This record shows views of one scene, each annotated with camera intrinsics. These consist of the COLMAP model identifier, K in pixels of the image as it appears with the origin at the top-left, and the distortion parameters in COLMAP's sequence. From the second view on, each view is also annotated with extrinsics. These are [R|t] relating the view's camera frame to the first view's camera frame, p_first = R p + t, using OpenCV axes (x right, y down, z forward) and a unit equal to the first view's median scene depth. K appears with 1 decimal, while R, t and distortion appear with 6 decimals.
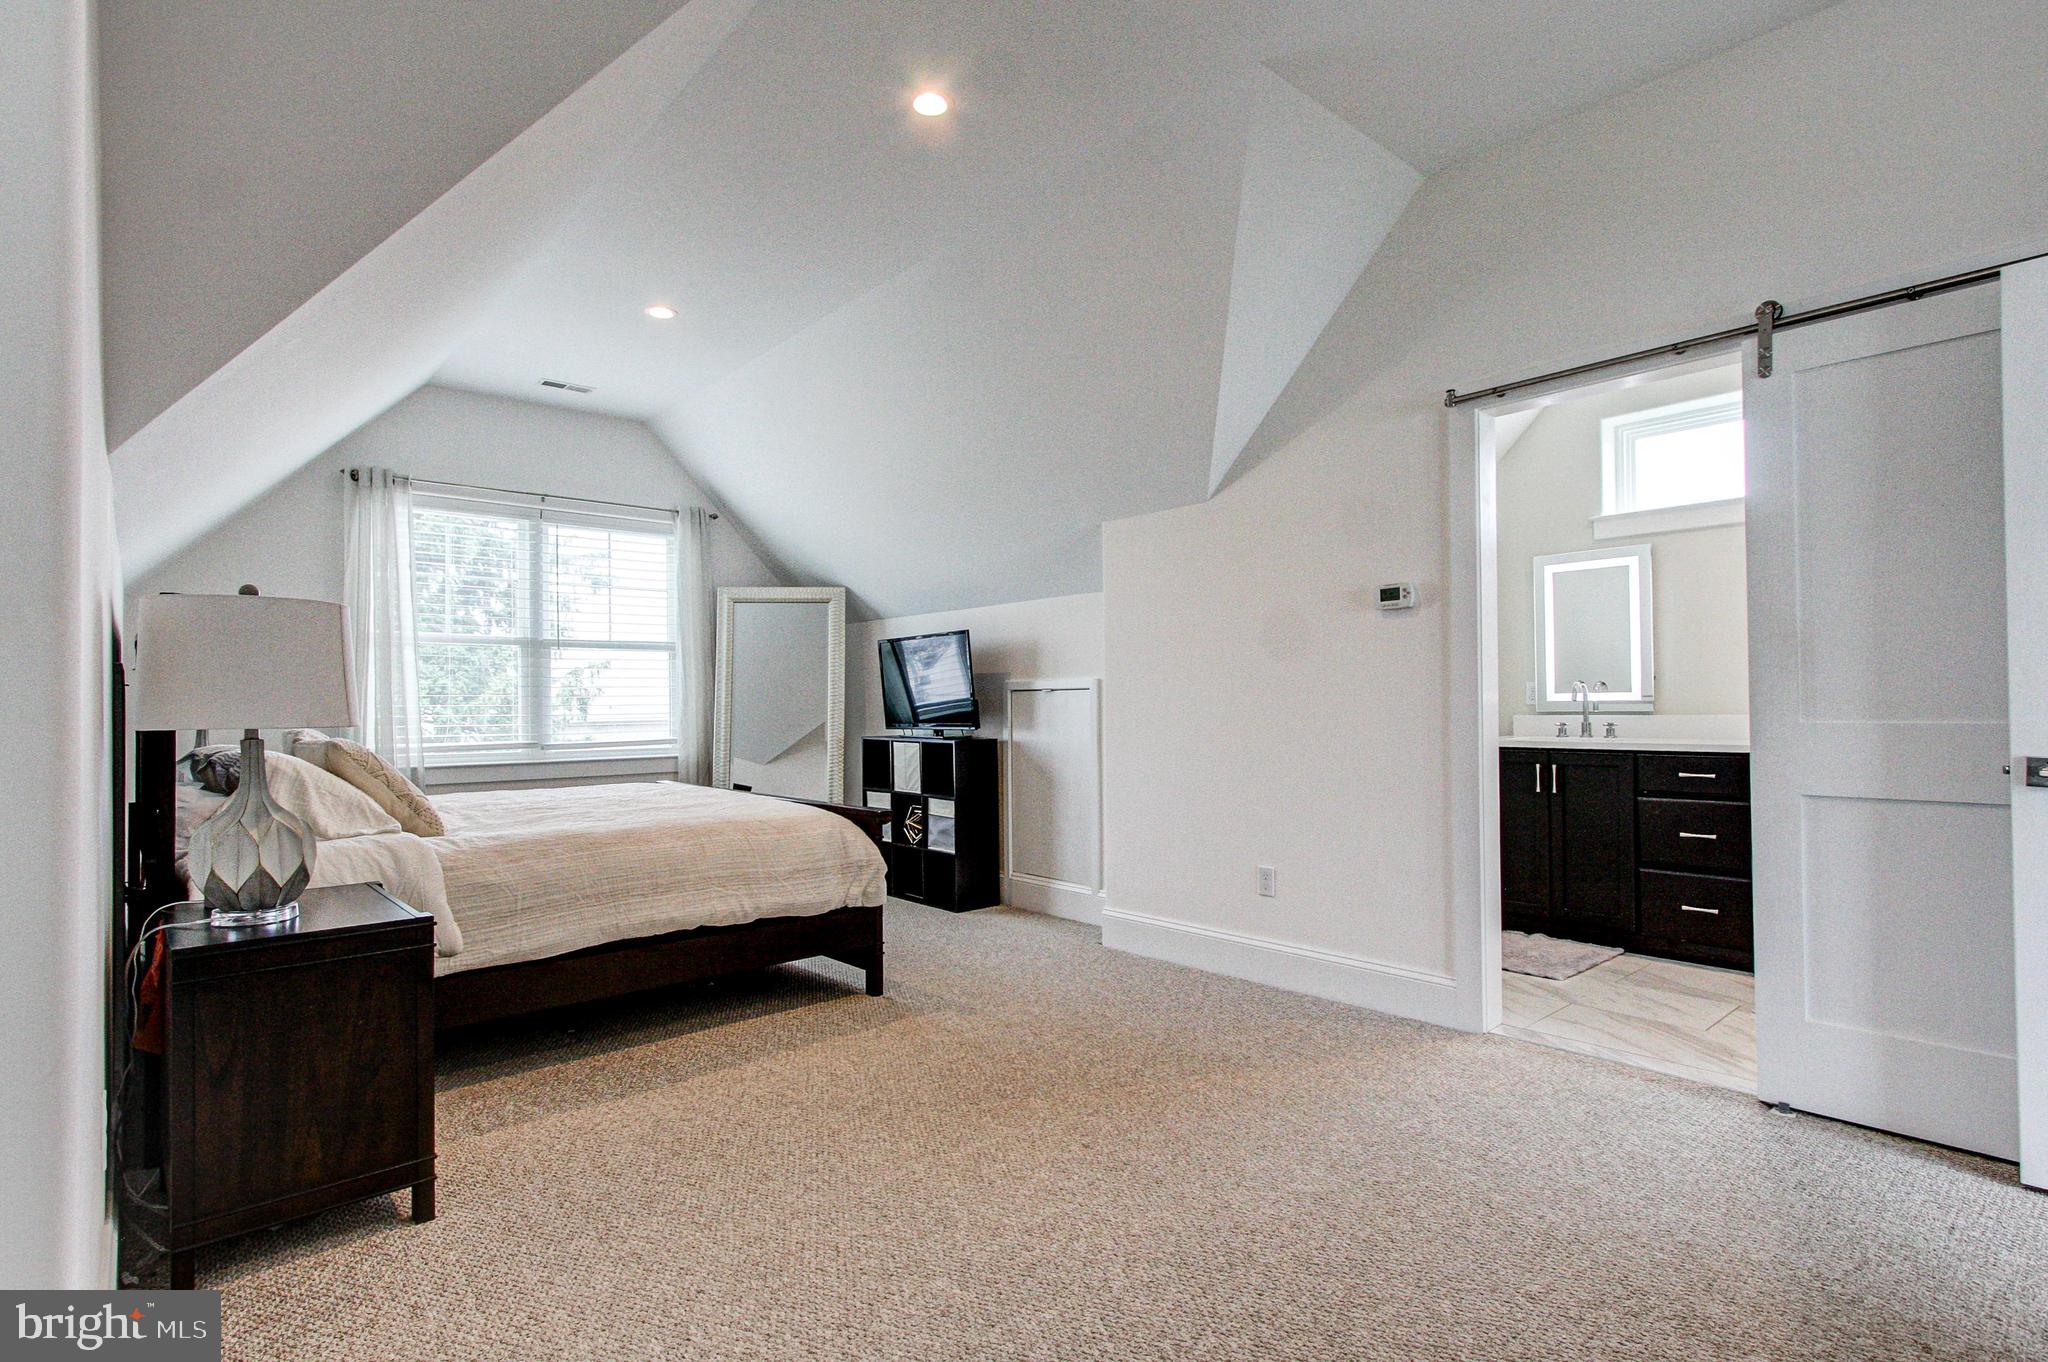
lens RADIAL K [[996.3, 0, 1017.7], [0, 996.3, 695.6], [0, 0, 1]] dist [0.000000, 0.001071]
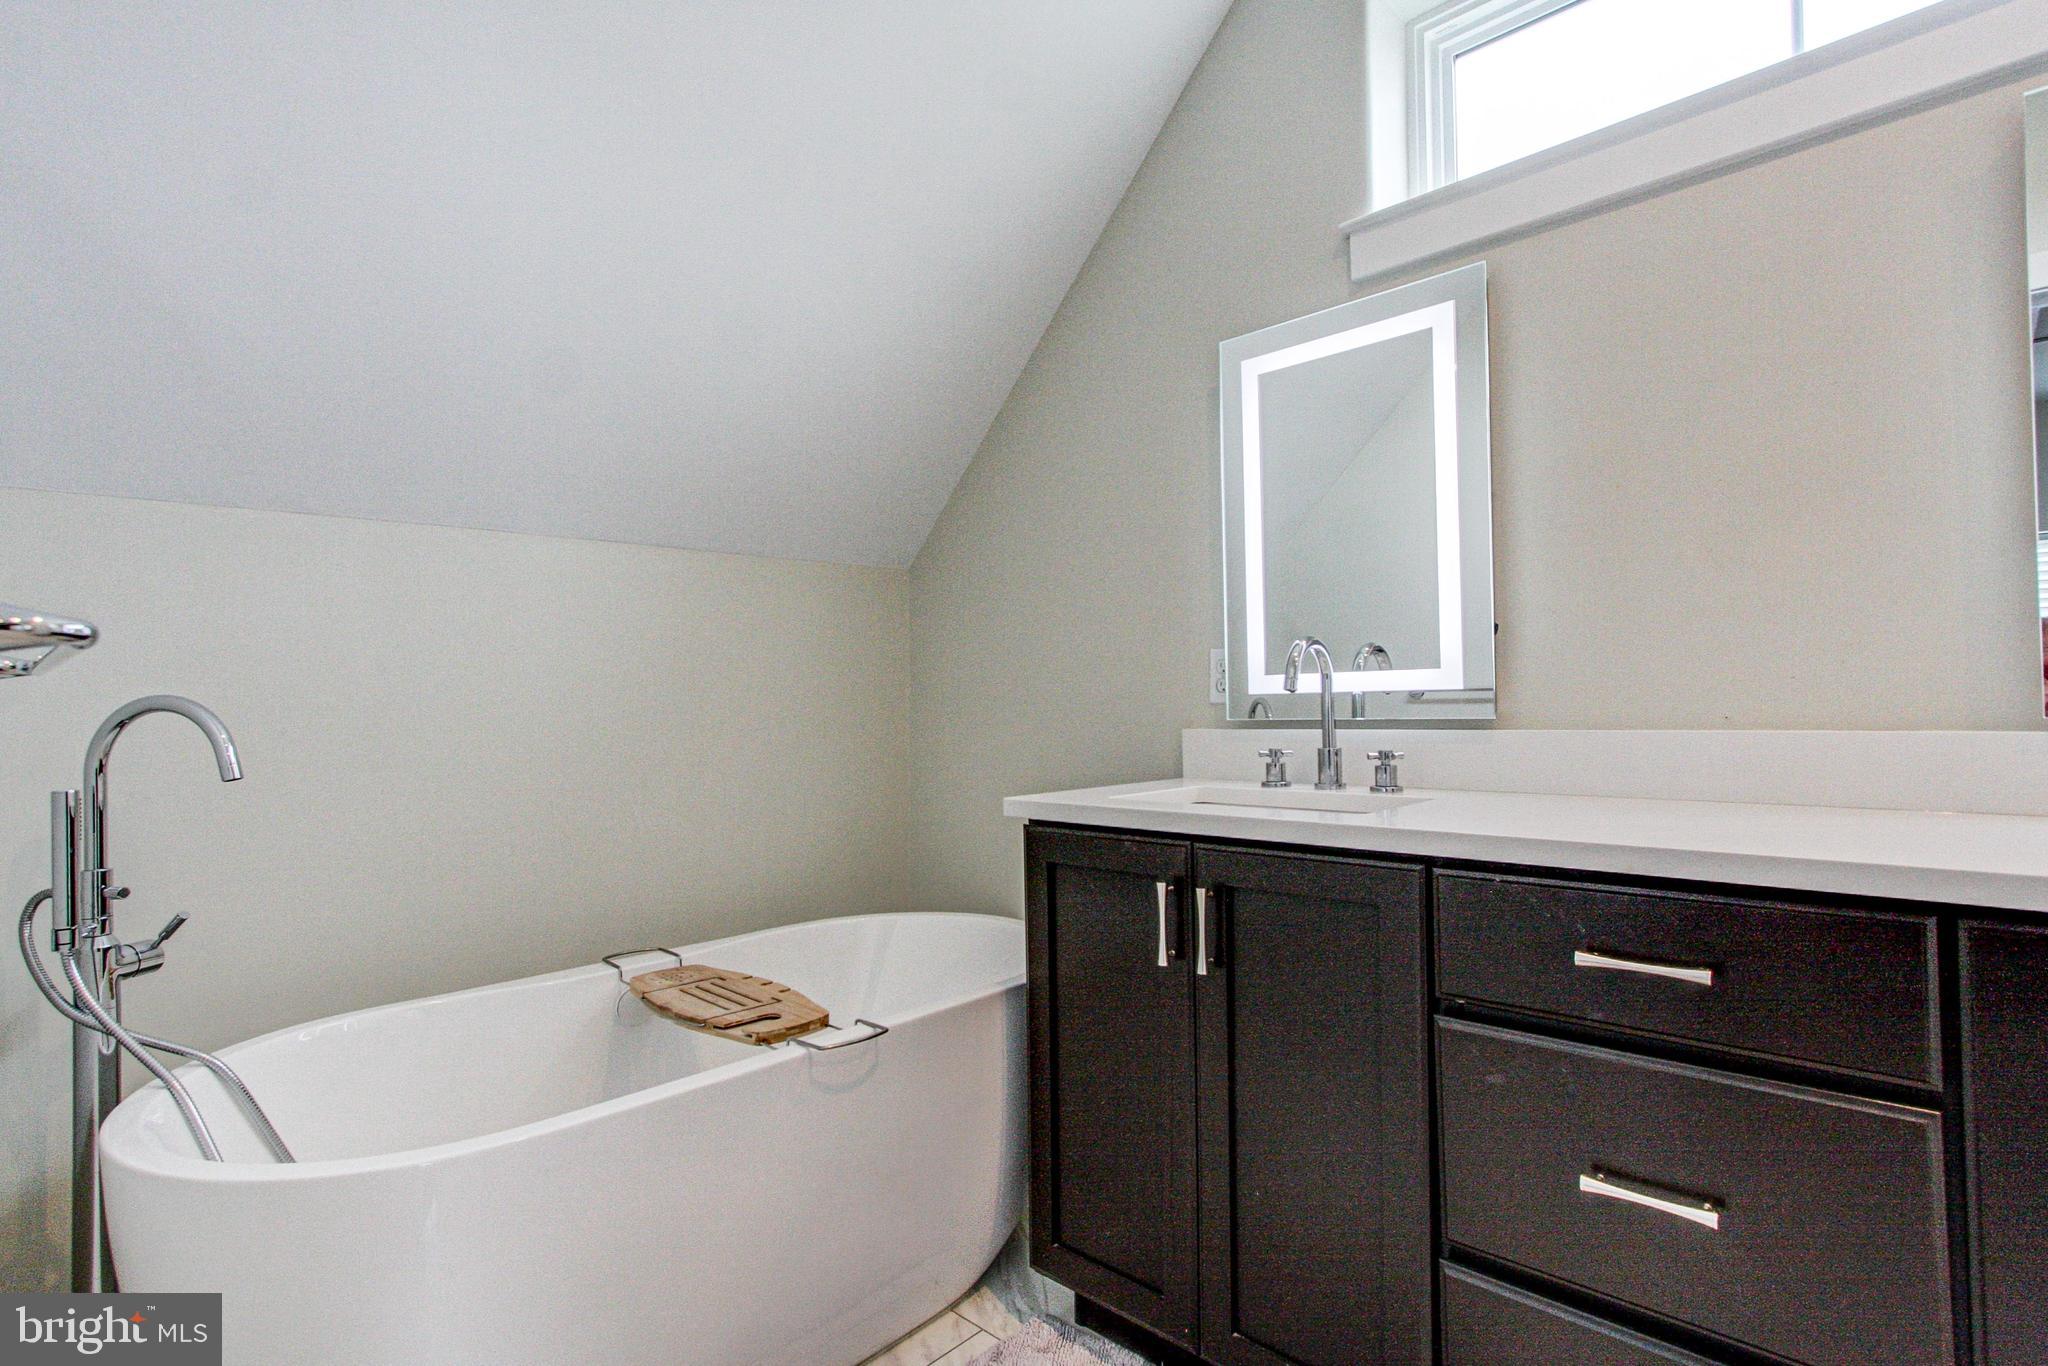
lens RADIAL K [[965.2, 0, 1020.9], [0, 965.2, 706.4], [0, 0, 1]] dist [0.039720, 0.000215]
pose [[0.995381, -0.013345, 0.095076, 0.416875], [0.012269, 0.999854, 0.011901, 0.004663], [-0.095221, -0.010679, 0.995399, 0.639353]]
